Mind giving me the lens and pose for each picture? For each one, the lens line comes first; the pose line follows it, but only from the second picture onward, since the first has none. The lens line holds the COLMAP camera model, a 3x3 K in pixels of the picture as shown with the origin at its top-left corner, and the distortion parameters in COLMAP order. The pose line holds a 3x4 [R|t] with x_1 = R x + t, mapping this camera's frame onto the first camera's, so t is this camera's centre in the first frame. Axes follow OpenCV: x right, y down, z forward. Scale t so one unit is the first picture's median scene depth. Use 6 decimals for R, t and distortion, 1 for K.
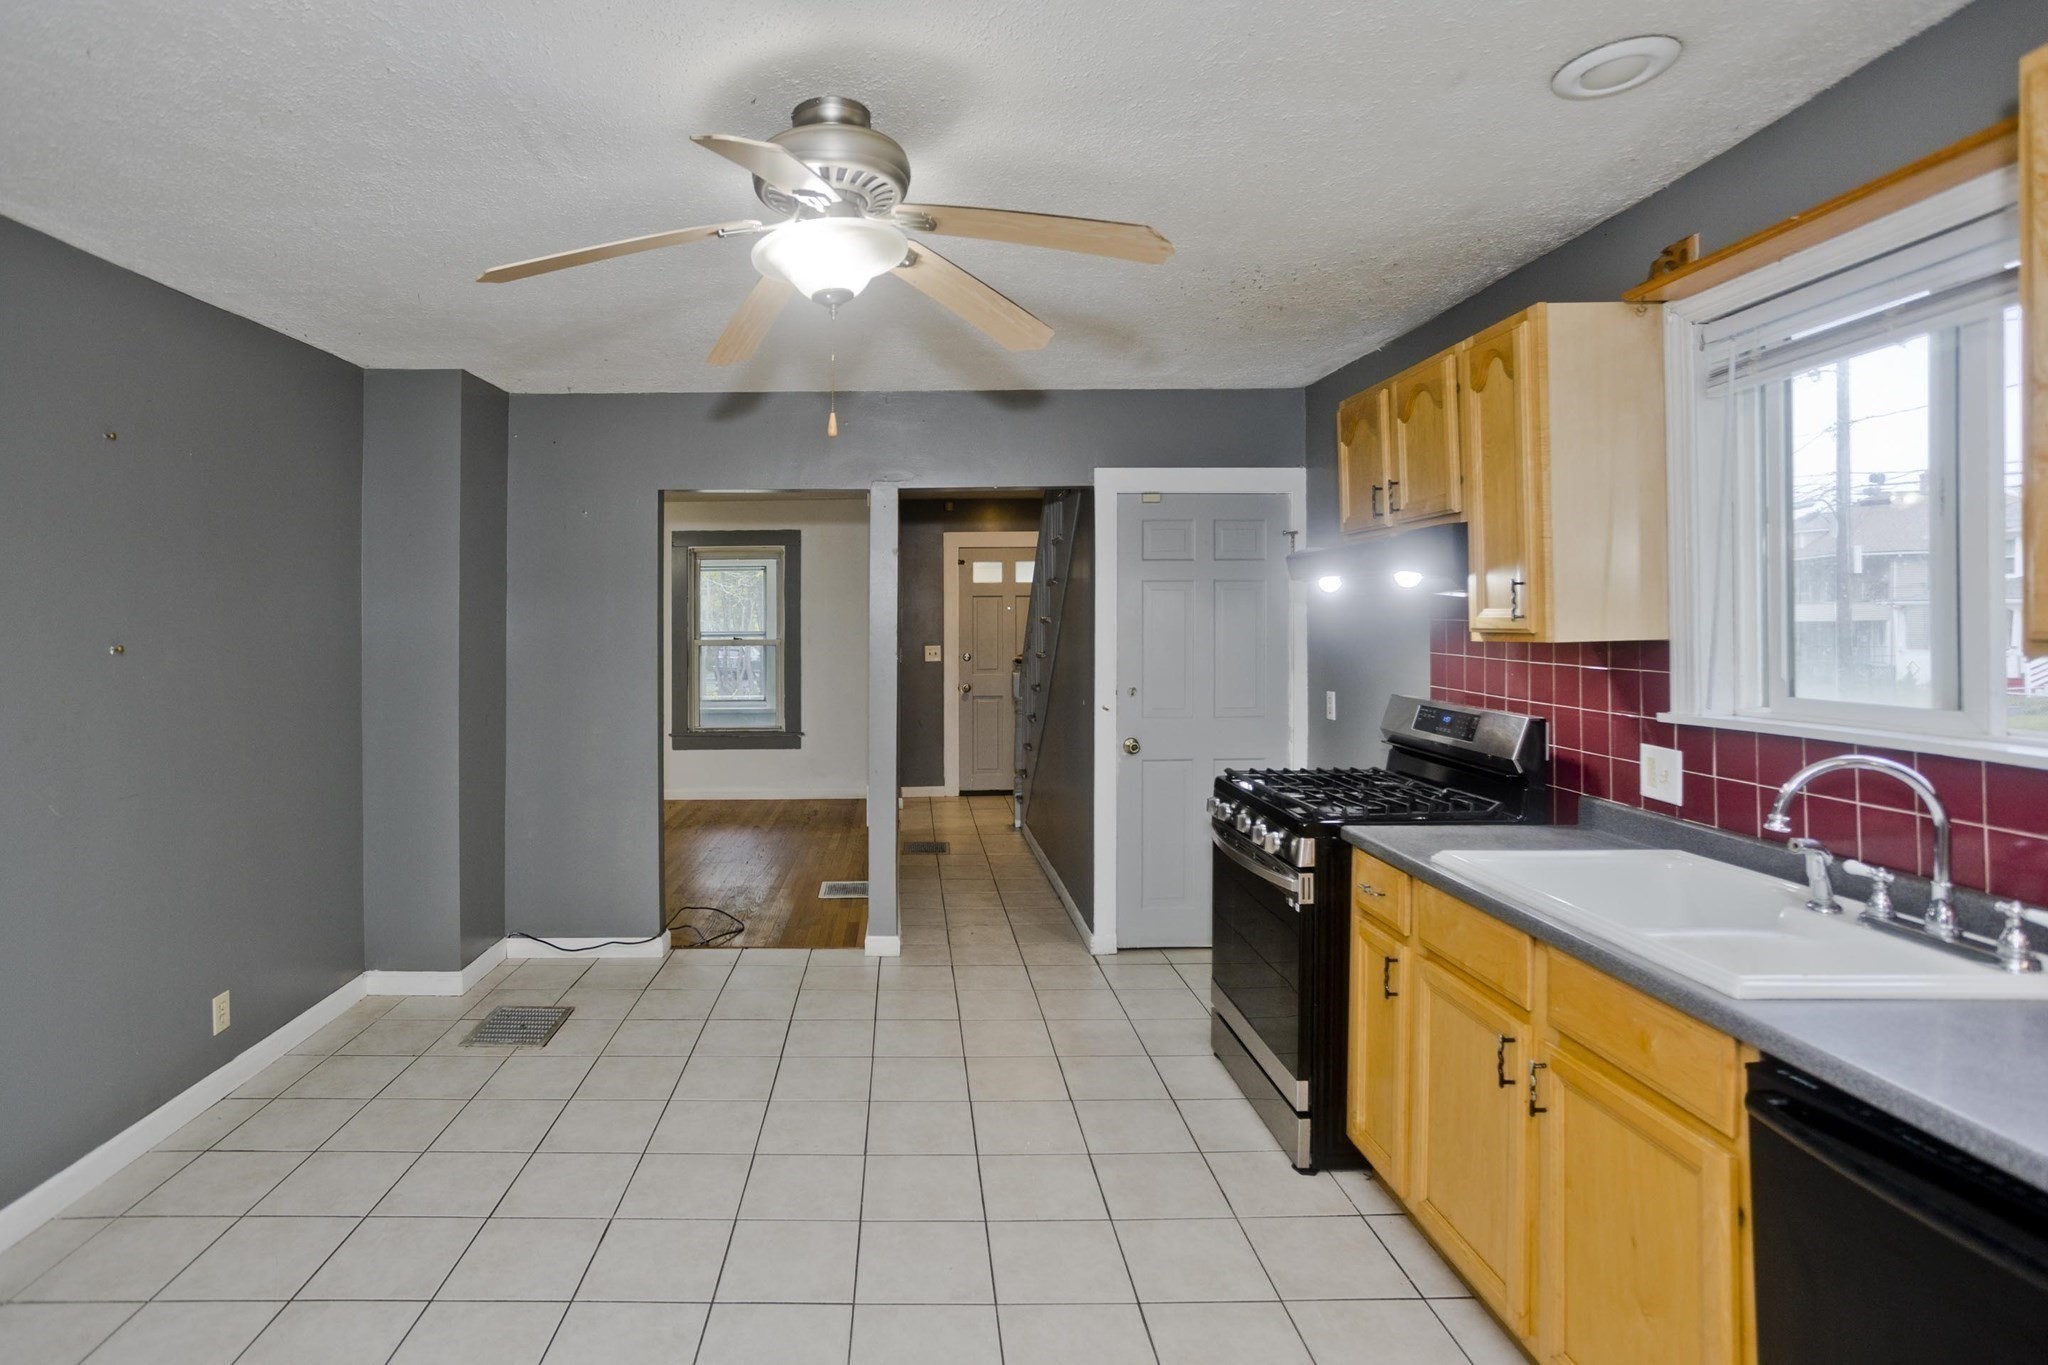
lens RADIAL K [[1006.1, 0, 988.7], [0, 1006.1, 604.8], [0, 0, 1]] dist [-0.034151, 0.021106]
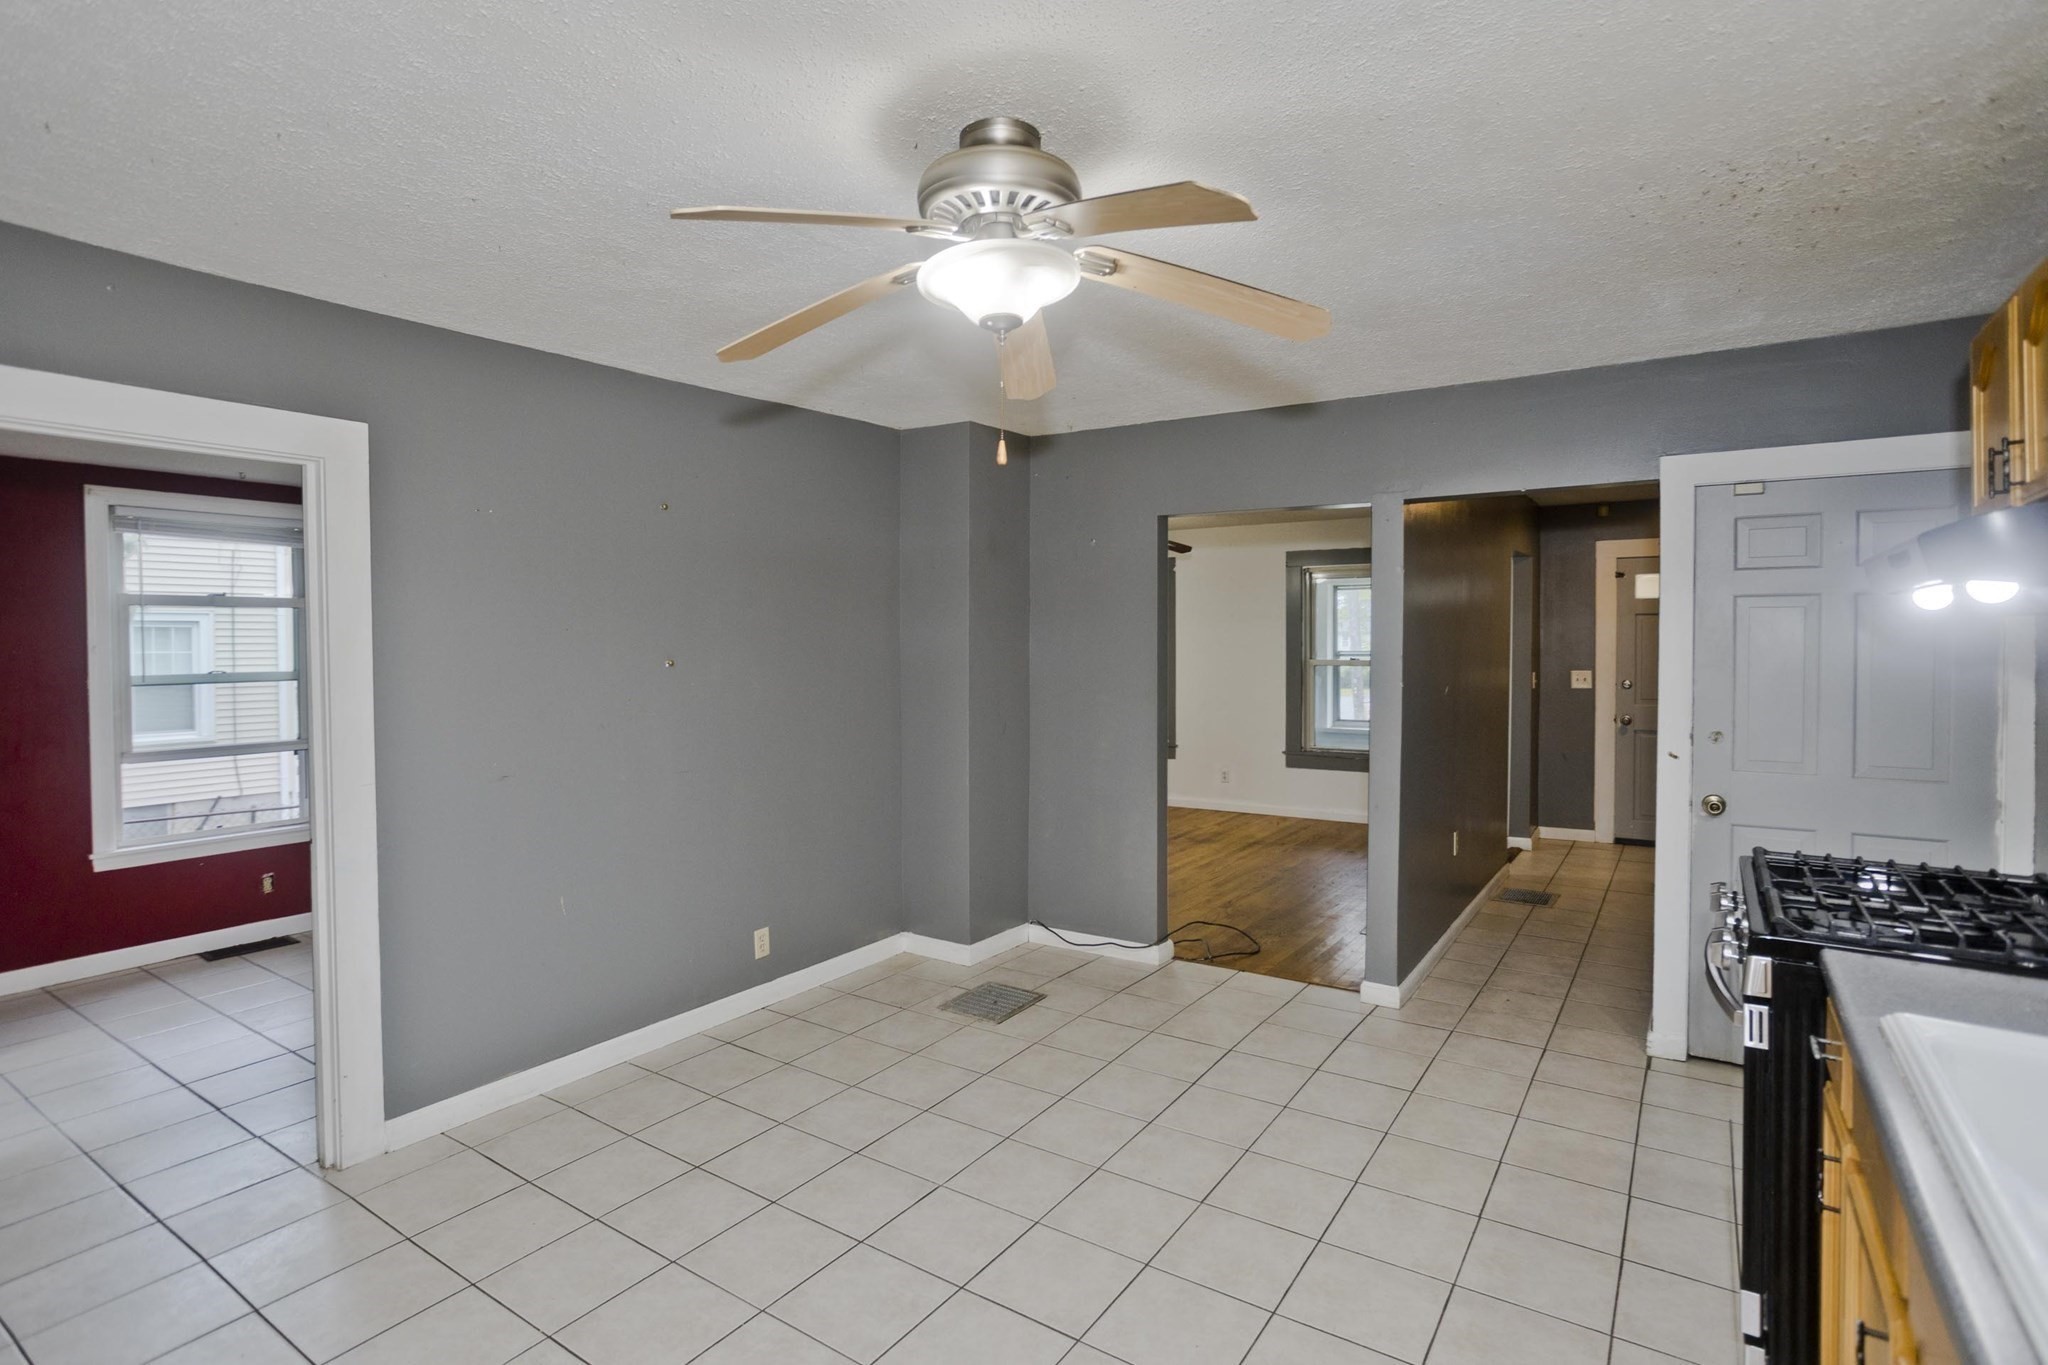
lens RADIAL K [[1006.1, 0, 1060.0], [0, 1006.1, 643.9], [0, 0, 1]] dist [-0.034151, 0.021106]
pose [[0.835482, 0.008188, -0.549456, 0.201078], [0.003160, 0.999801, 0.019705, -0.005157], [0.549508, -0.018200, 0.835290, 0.091365]]
